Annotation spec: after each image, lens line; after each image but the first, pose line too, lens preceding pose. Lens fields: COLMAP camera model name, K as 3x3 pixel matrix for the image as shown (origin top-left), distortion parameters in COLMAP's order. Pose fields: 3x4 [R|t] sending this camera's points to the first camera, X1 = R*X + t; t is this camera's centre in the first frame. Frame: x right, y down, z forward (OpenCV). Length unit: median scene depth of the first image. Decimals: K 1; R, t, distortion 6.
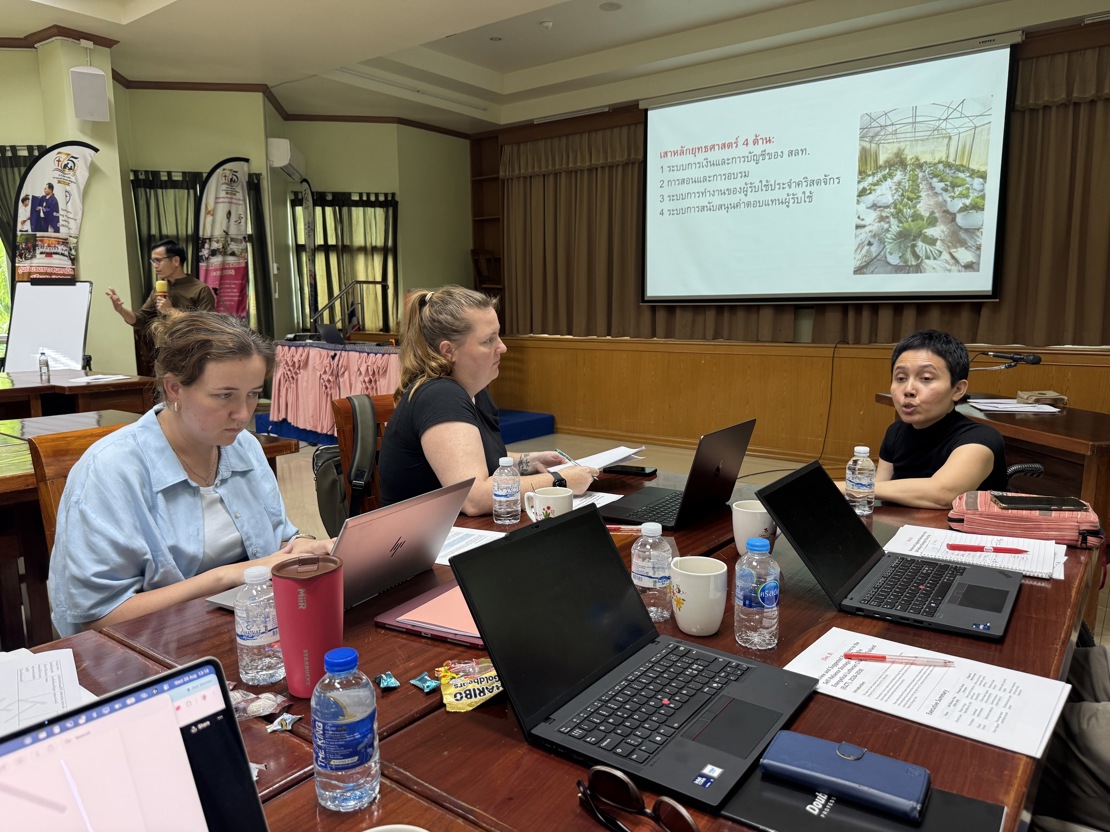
lens RADIAL K [[786.2, 0, 555.6], [0, 786.2, 425.8], [0, 0, 1]] dist [-0.007597, 0.006869]
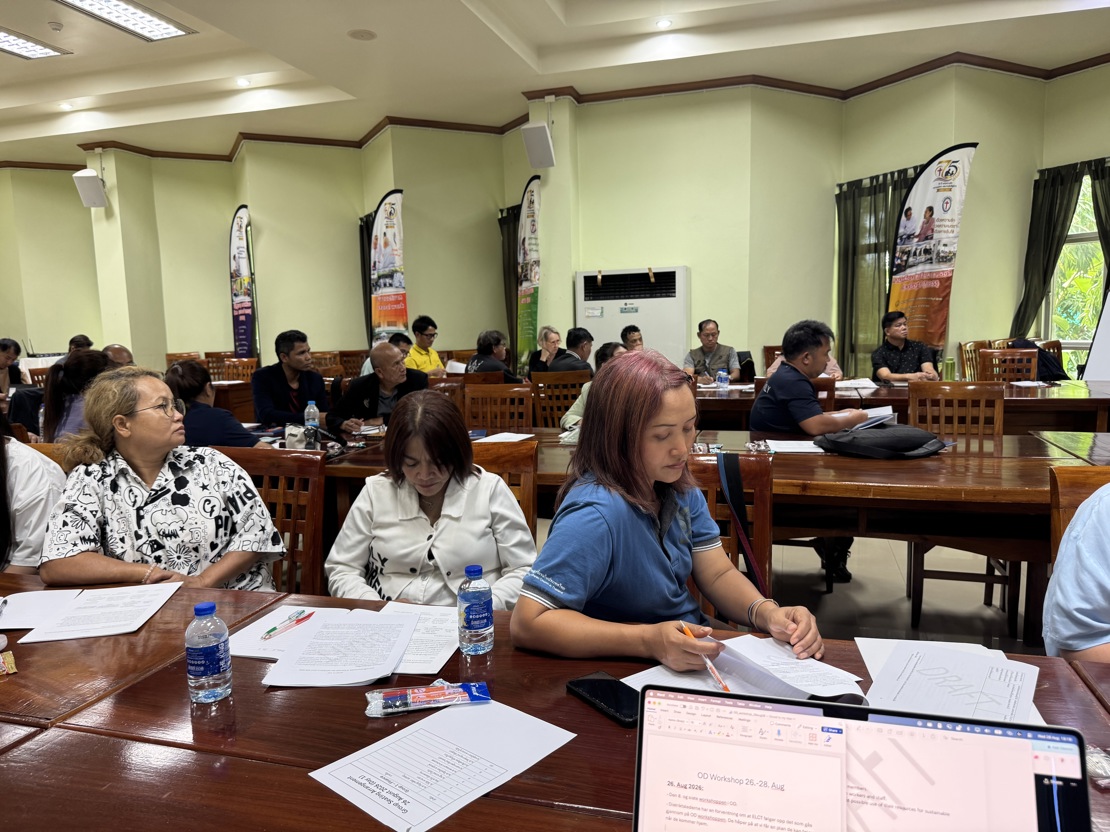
lens RADIAL K [[786.2, 0, 554.4], [0, 786.2, 419.0], [0, 0, 1]] dist [-0.007597, 0.006869]
pose [[0.347661, 0.110449, -0.931092, 0.132569], [-0.116097, 0.990467, 0.074143, -0.064227], [0.930405, 0.082320, 0.357169, -0.066219]]
